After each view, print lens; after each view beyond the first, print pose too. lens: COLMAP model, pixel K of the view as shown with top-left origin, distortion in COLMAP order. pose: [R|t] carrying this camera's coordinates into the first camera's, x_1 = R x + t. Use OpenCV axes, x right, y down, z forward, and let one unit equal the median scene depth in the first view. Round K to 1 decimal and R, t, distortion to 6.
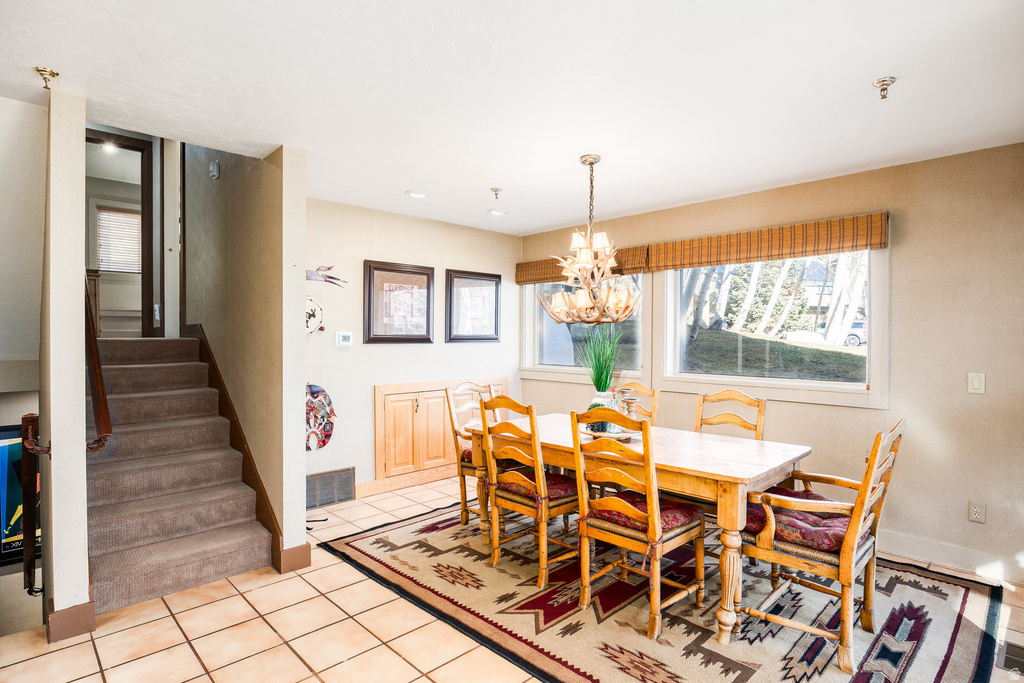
lens RADIAL K [[531.8, 0, 516.3], [0, 531.8, 336.3], [0, 0, 1]] dist [-0.001160, -0.000692]
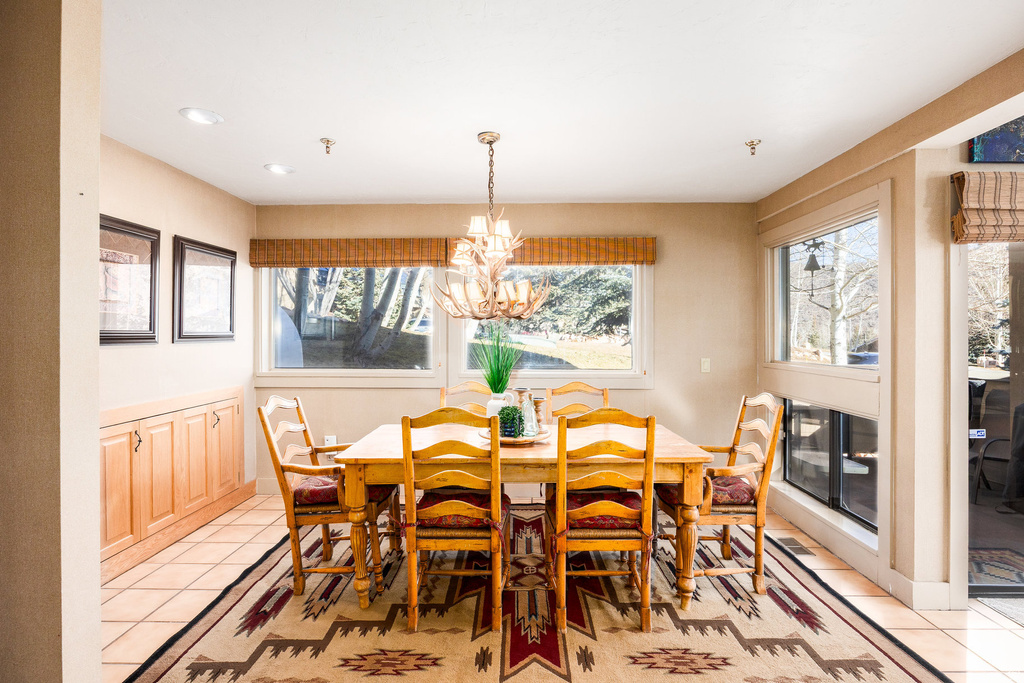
lens RADIAL K [[517.2, 0, 519.5], [0, 517.2, 331.2], [0, 0, 1]] dist [0.002248, -0.000138]
pose [[0.712842, 0.001490, 0.701323, -0.419476], [0.000964, 0.999995, -0.003104, -0.000475], [-0.701324, 0.002889, 0.712837, 0.320087]]
